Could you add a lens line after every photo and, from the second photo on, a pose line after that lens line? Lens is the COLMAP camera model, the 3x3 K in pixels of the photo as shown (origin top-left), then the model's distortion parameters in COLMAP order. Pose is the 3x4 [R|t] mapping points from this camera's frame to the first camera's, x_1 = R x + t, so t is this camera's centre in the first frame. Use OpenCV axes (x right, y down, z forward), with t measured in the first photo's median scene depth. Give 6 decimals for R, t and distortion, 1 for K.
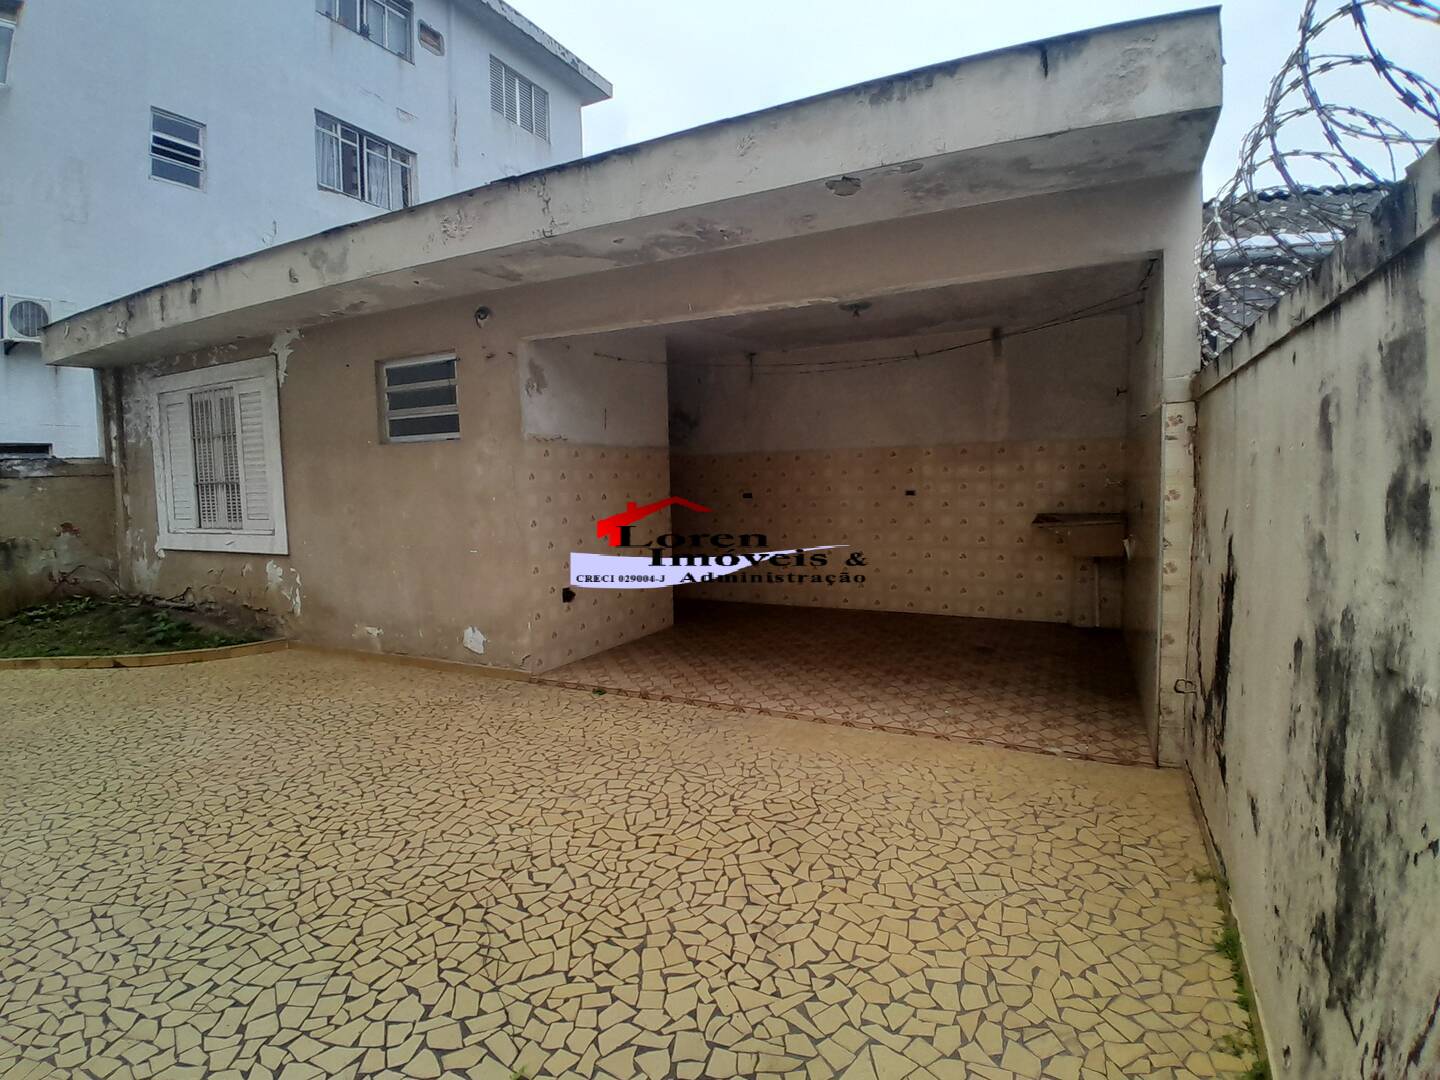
lens RADIAL K [[715.5, 0, 718.9], [0, 715.5, 537.8], [0, 0, 1]] dist [0.012713, -0.051632]
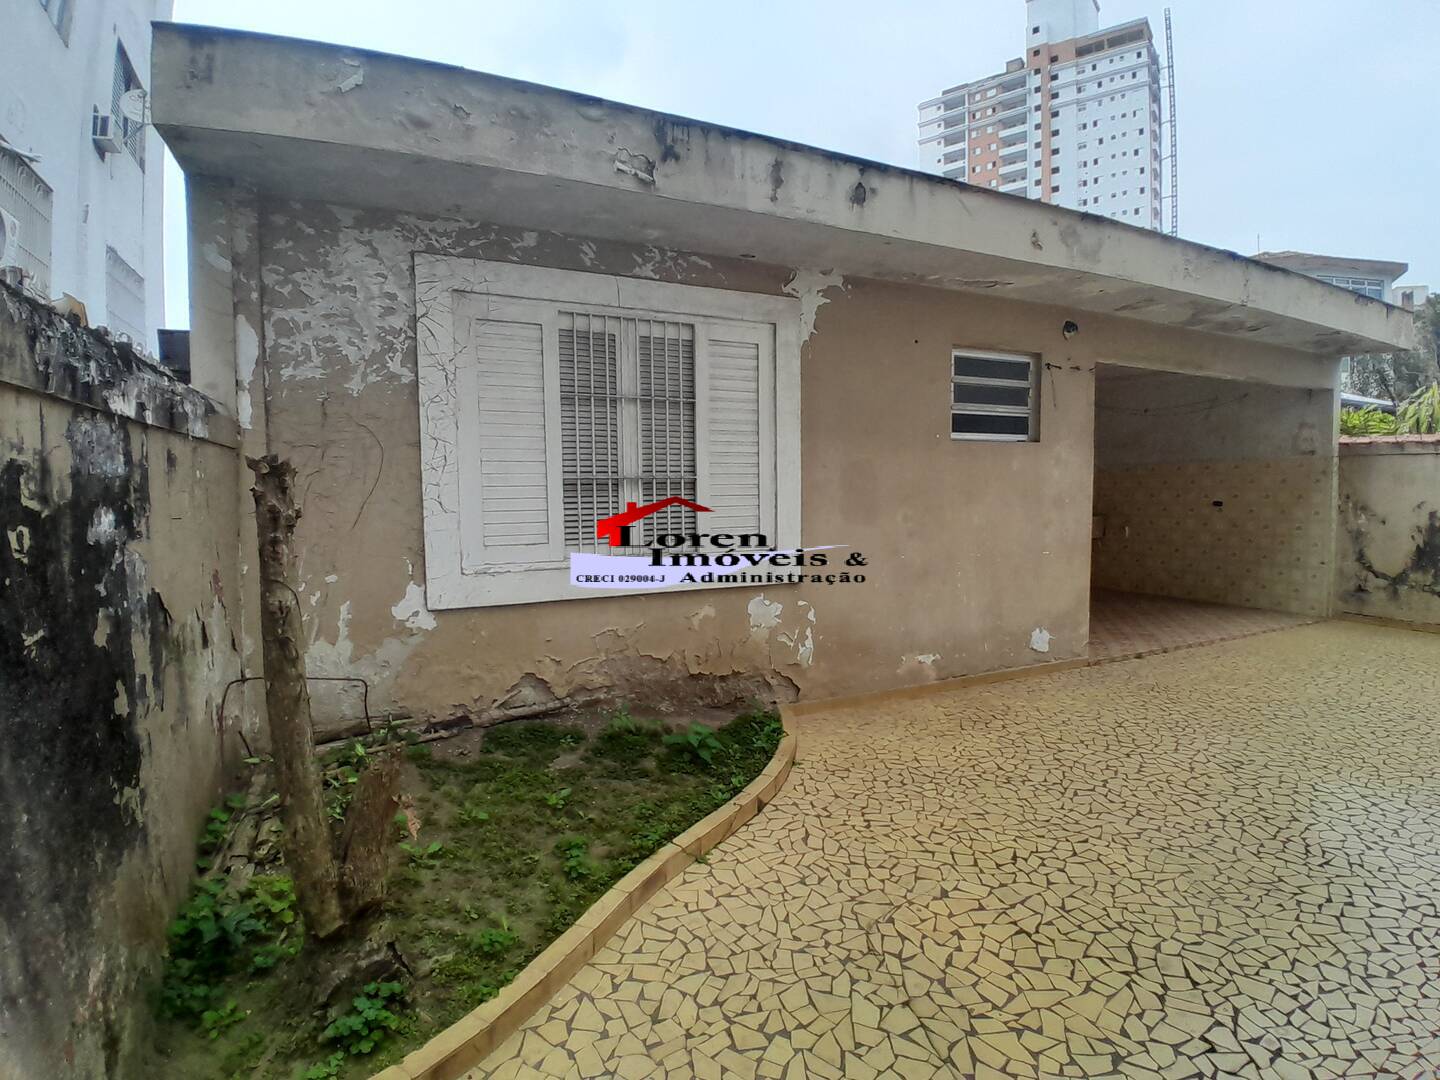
lens RADIAL K [[715.4, 0, 720.0], [0, 715.4, 540.0], [0, 0, 1]] dist [0.010076, -0.050294]
pose [[0.606873, -0.039598, 0.793812, -1.572753], [0.059114, 0.998241, 0.004603, -0.034237], [-0.792597, 0.044132, 0.608146, 0.815936]]
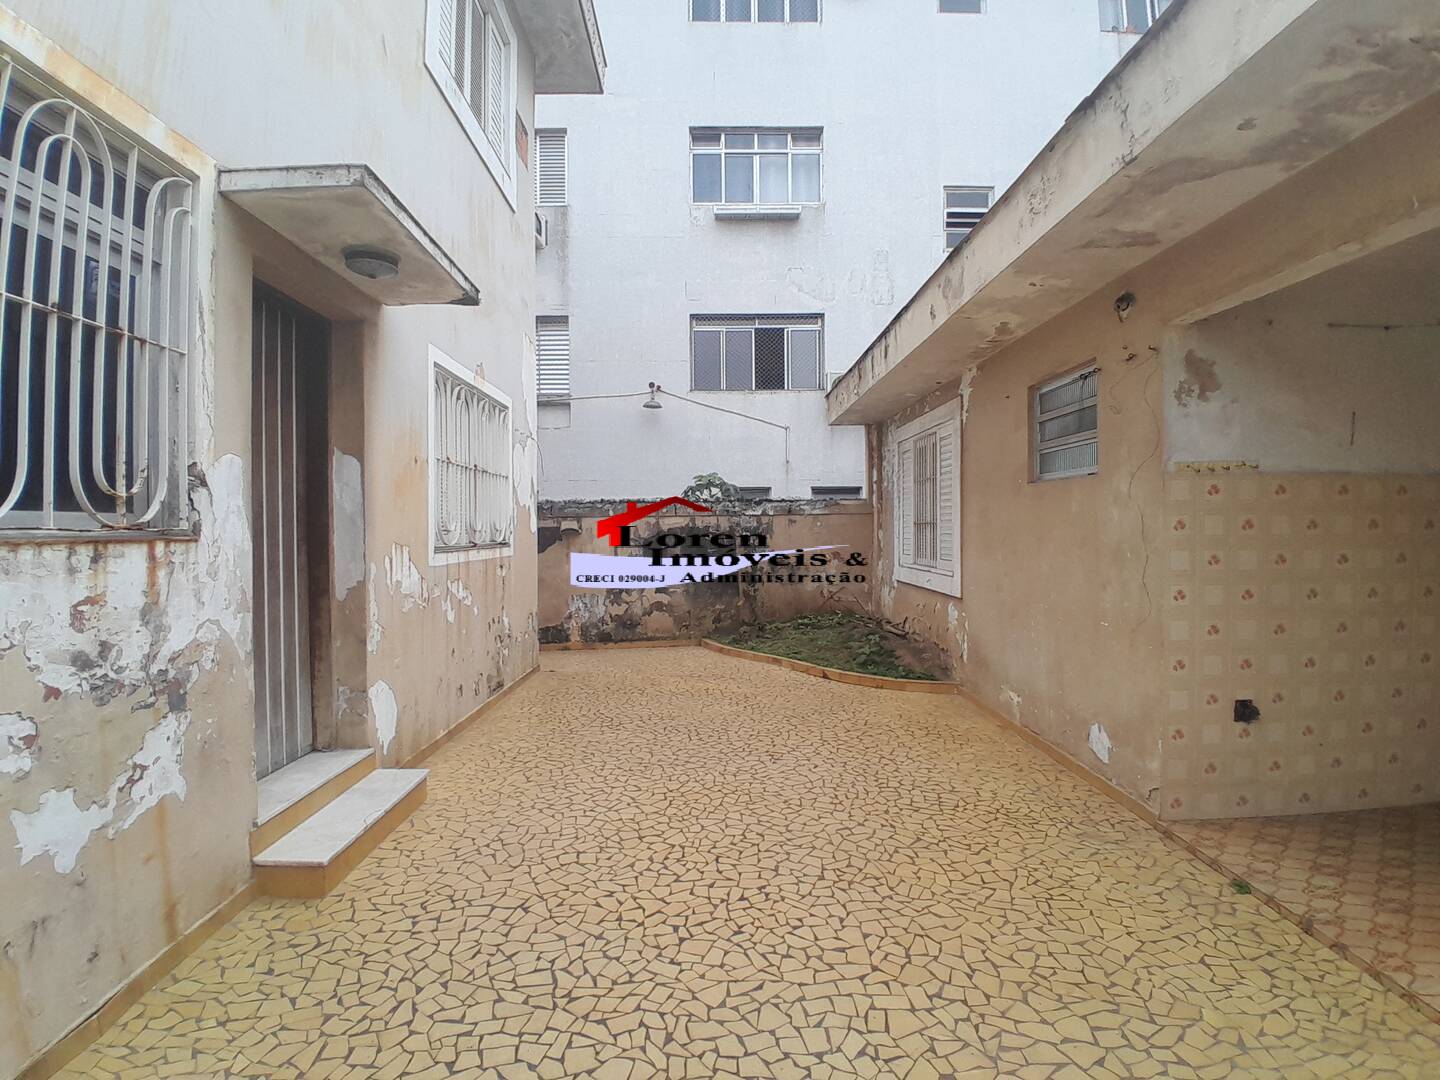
lens RADIAL K [[715.5, 0, 718.9], [0, 715.5, 537.8], [0, 0, 1]] dist [0.012713, -0.051632]
pose [[0.461614, 0.033807, -0.886437, 0.139043], [-0.074209, 0.997243, -0.000611, -0.043306], [0.883972, 0.066064, 0.462850, 0.325032]]
